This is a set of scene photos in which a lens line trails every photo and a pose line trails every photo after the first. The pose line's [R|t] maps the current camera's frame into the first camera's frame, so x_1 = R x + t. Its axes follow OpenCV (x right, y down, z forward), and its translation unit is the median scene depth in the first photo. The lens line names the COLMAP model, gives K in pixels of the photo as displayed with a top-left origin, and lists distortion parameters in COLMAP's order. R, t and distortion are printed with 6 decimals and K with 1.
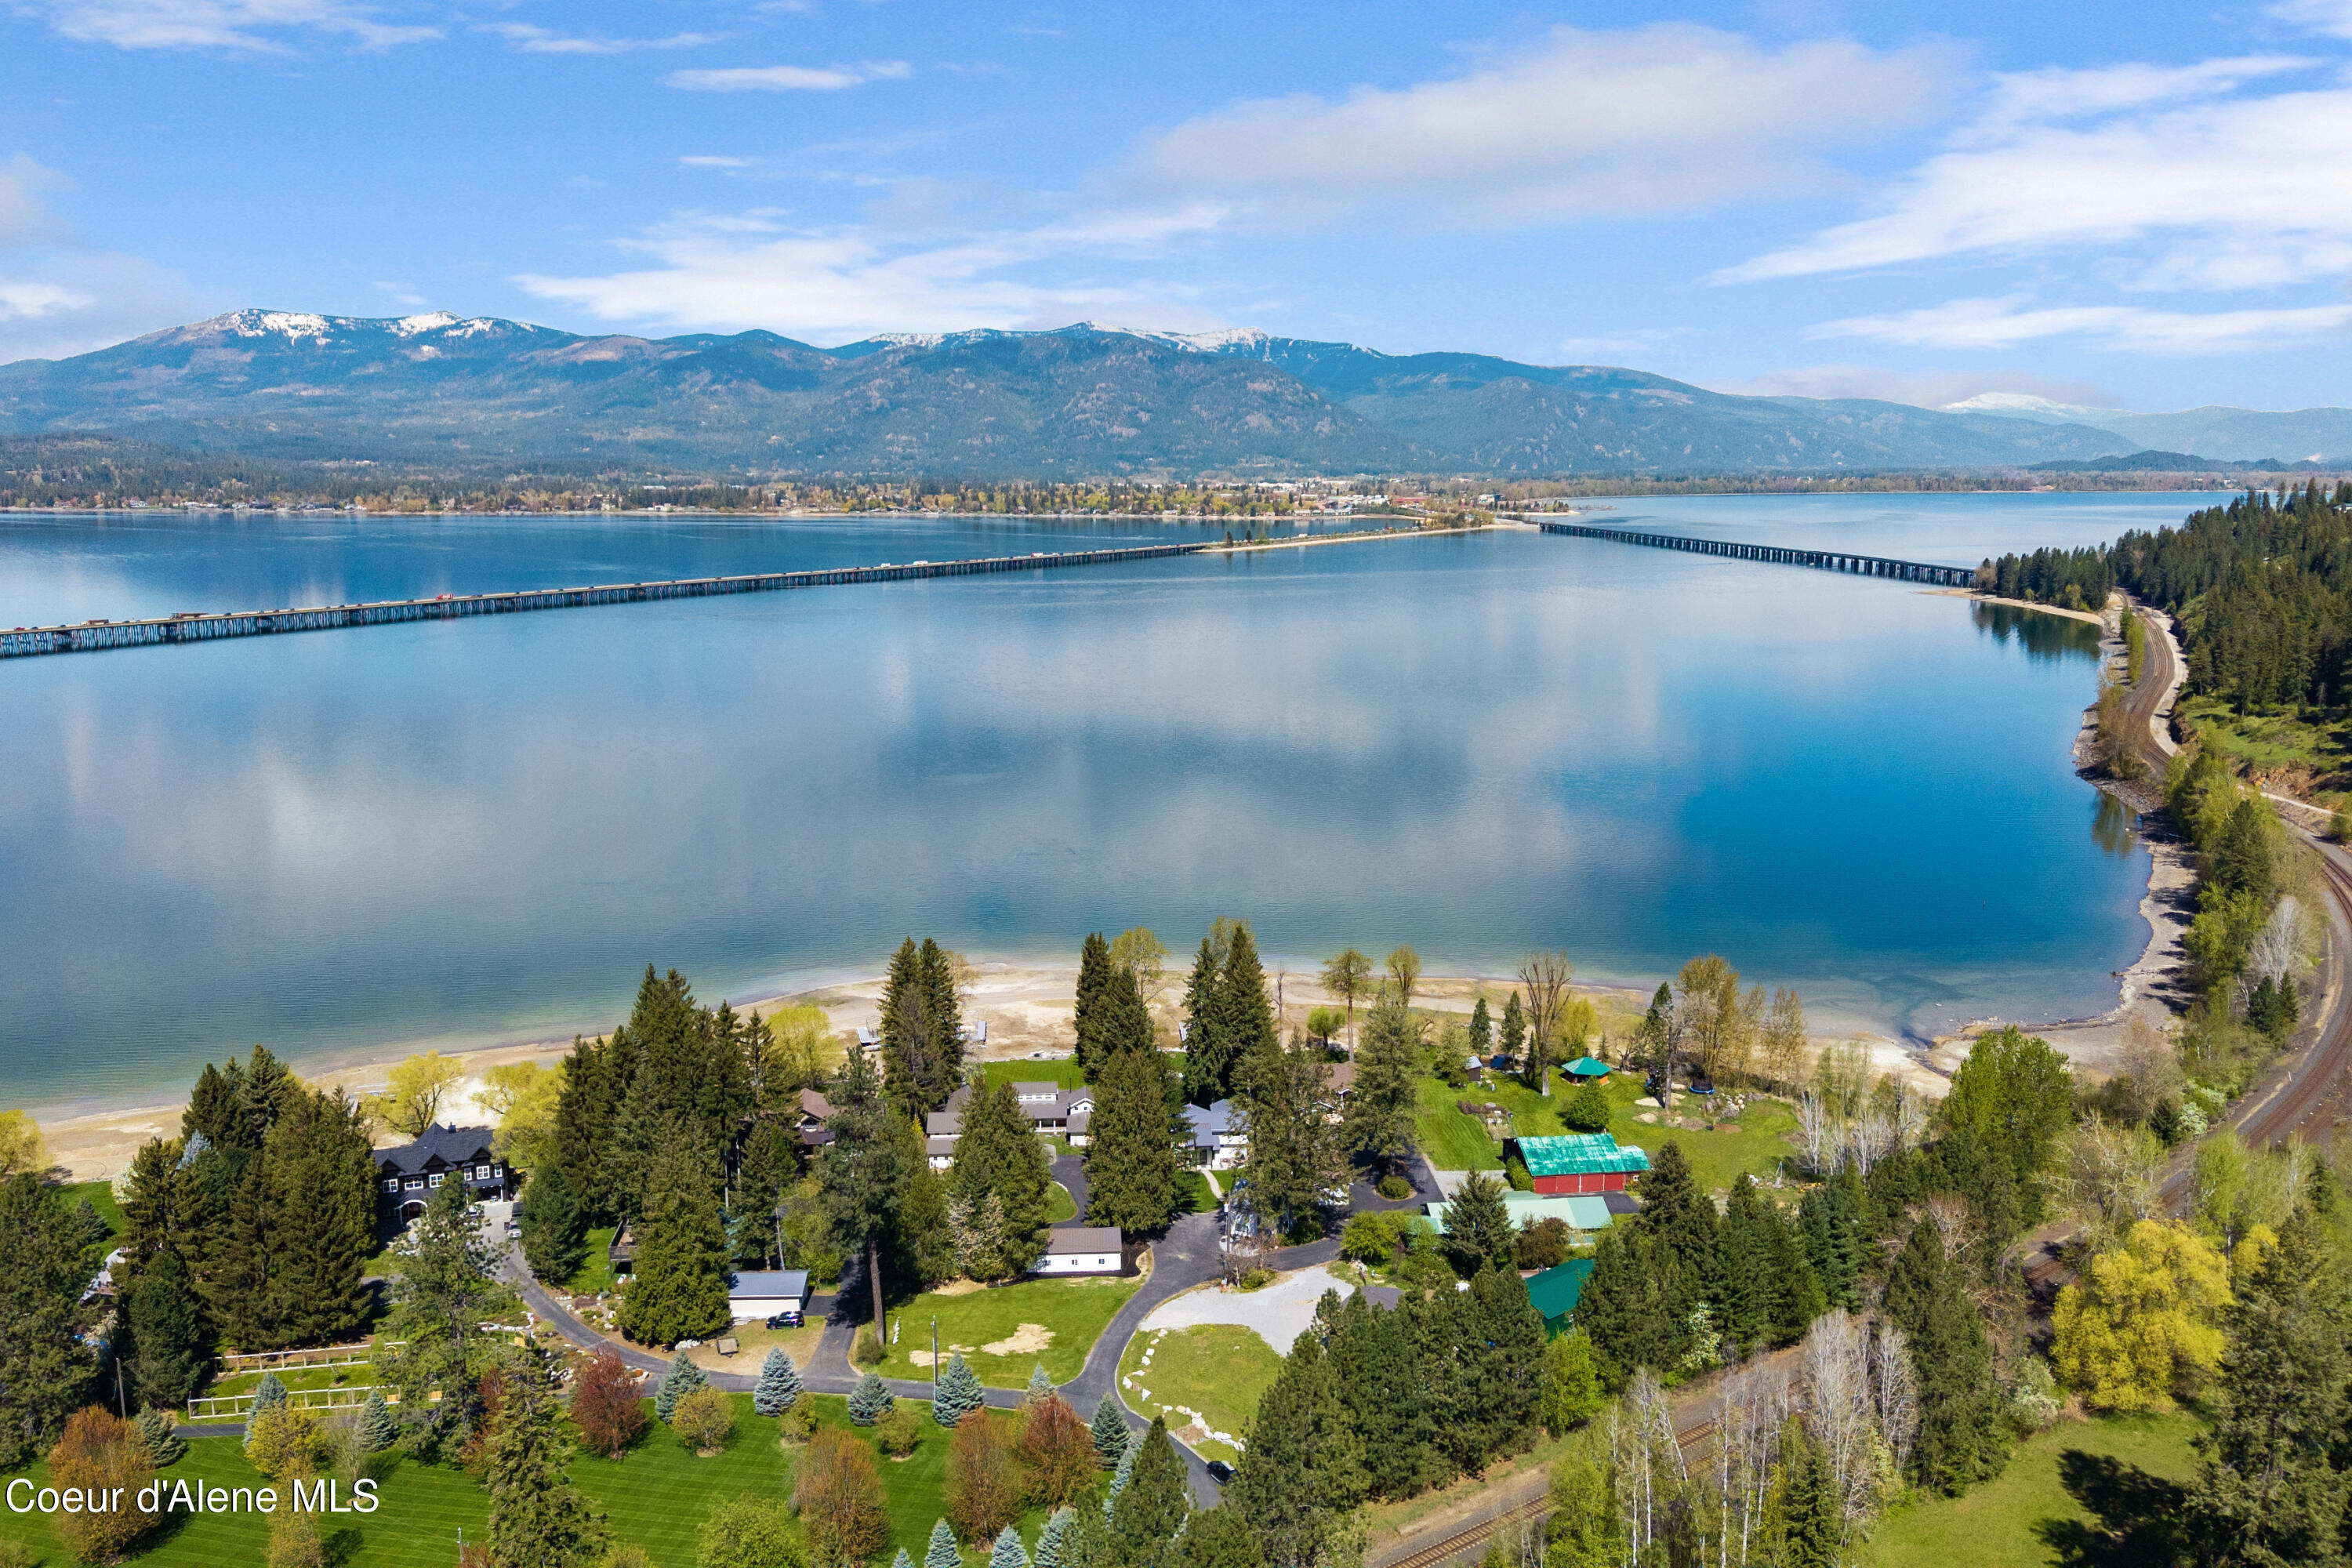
lens RADIAL K [[1874.4, 0, 1208.6], [0, 1874.4, 728.7], [0, 0, 1]] dist [0.031909, -0.051654]
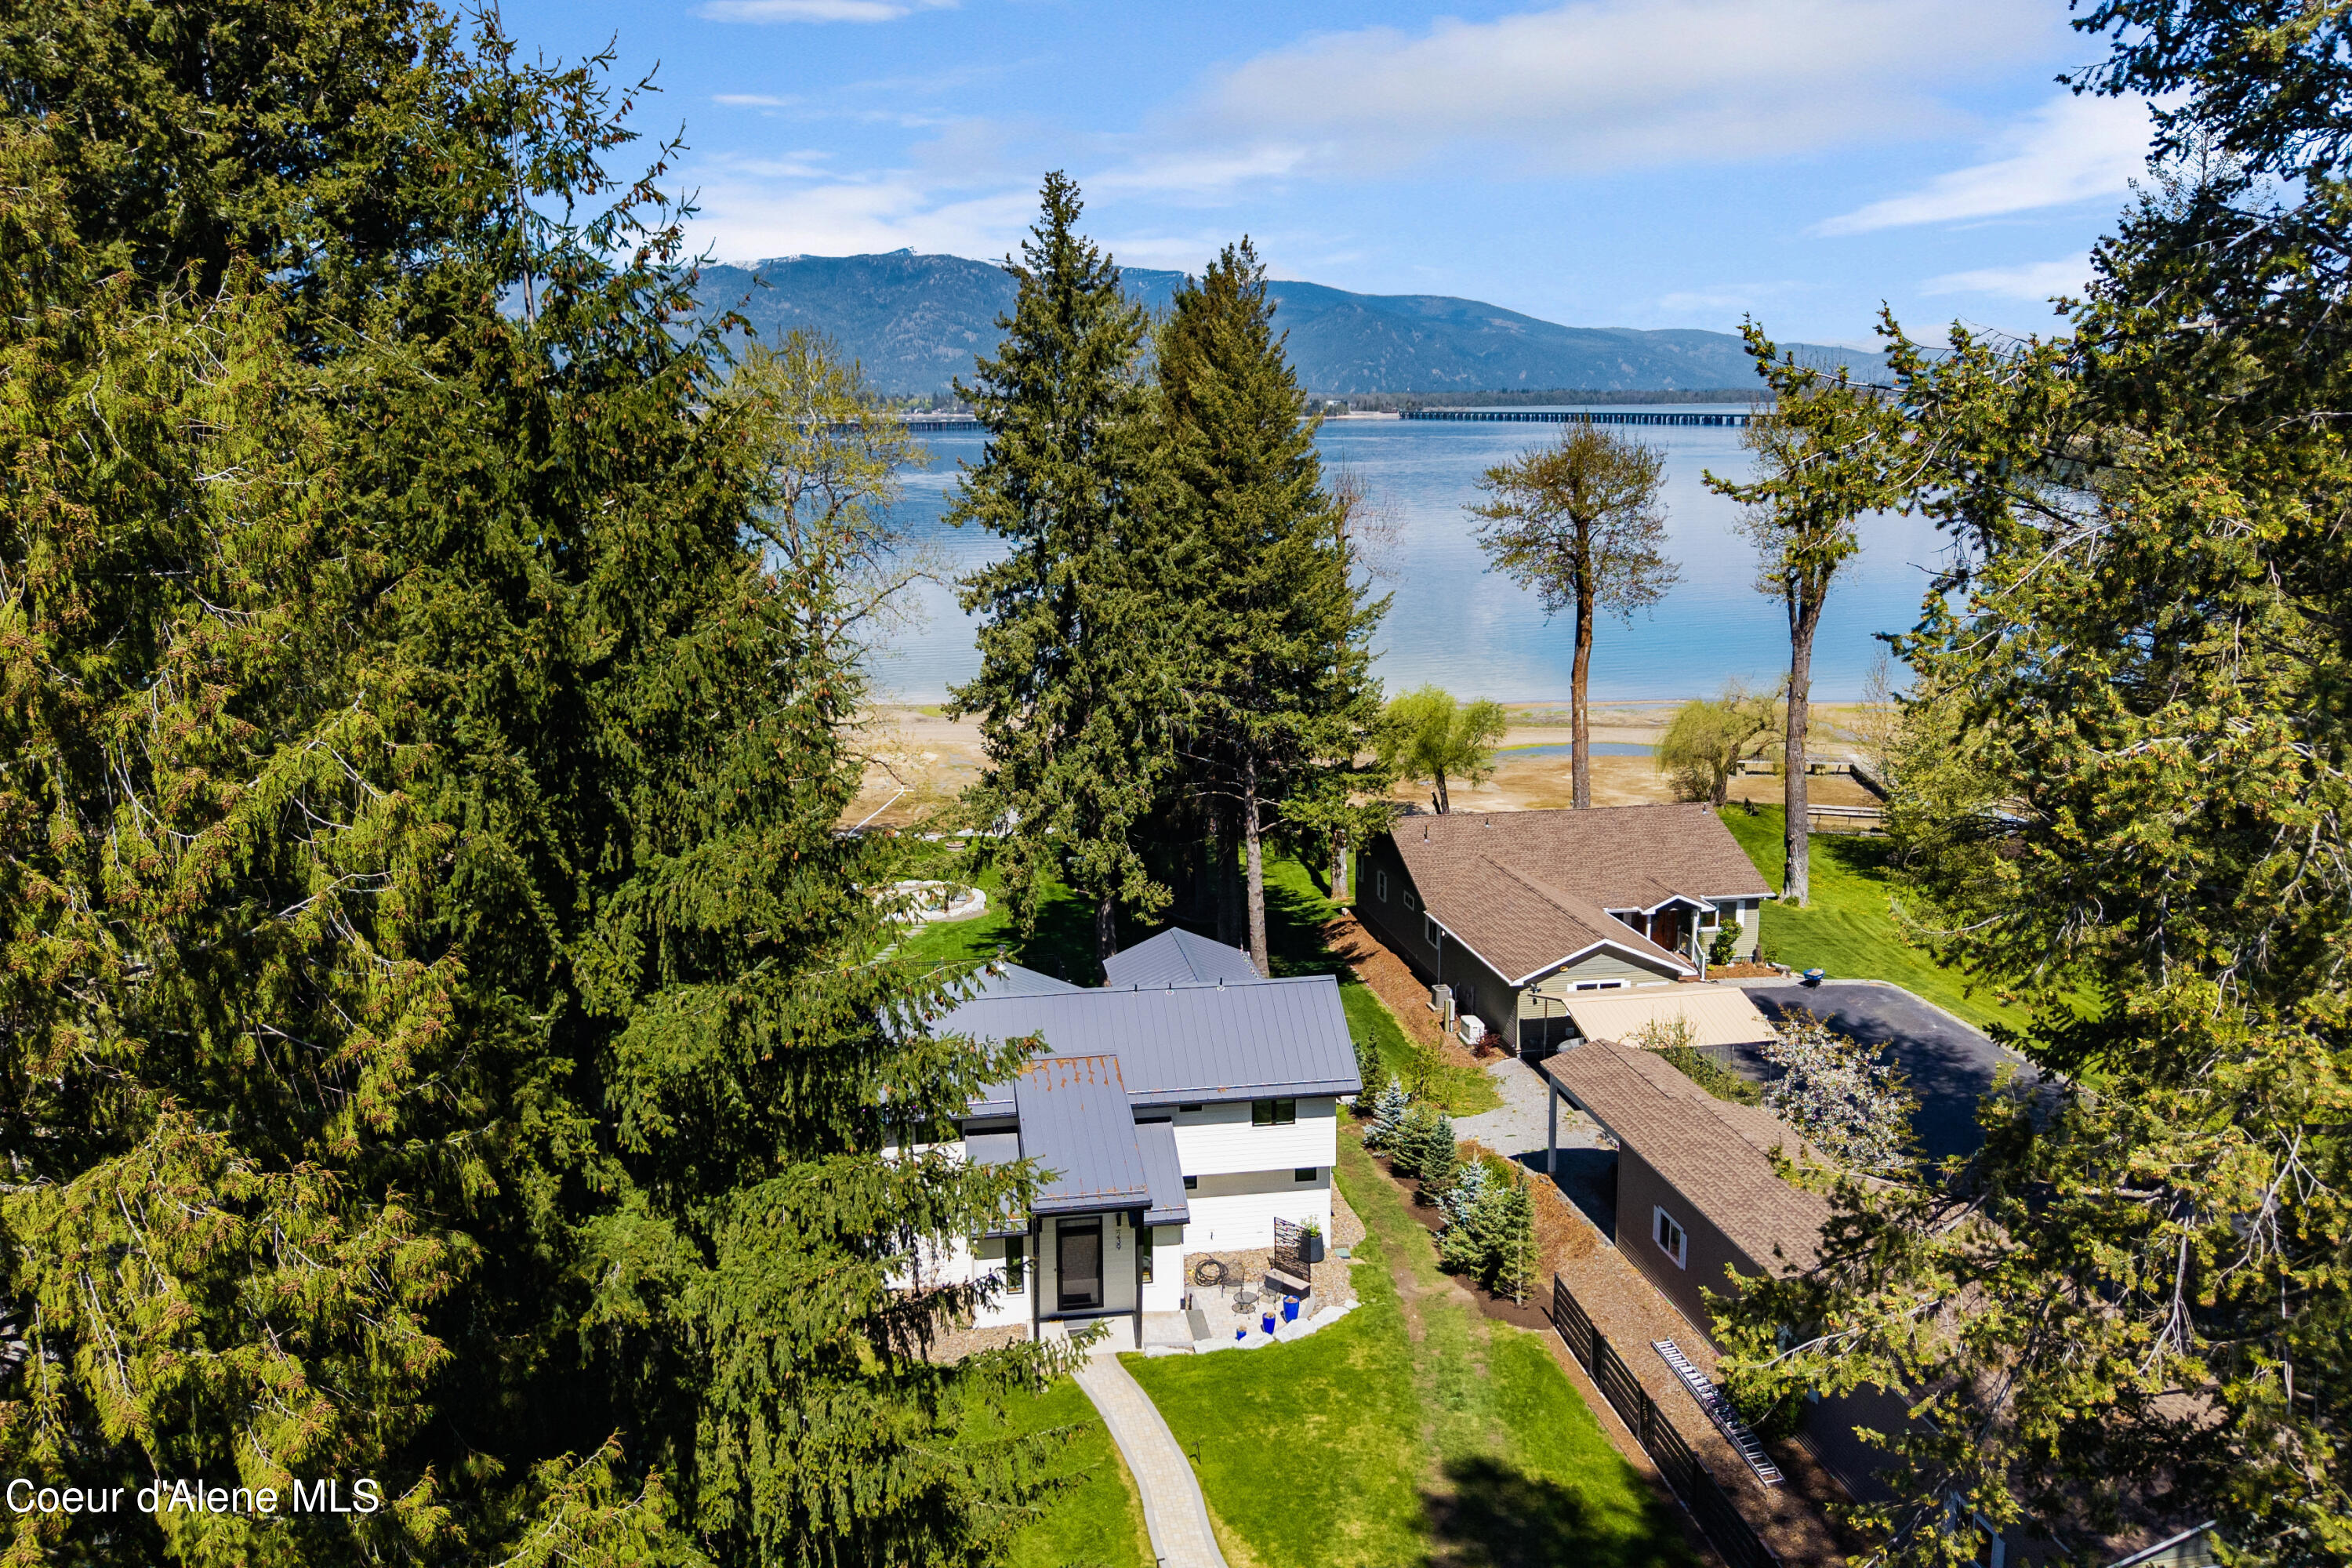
lens RADIAL K [[1874.4, 0, 1187.2], [0, 1874.4, 775.4], [0, 0, 1]] dist [0.031909, -0.051654]
pose [[0.996990, -0.023175, 0.073988, -0.003175], [0.018986, 0.998204, 0.056825, 0.120305], [-0.075172, -0.055249, 0.995639, 0.568240]]
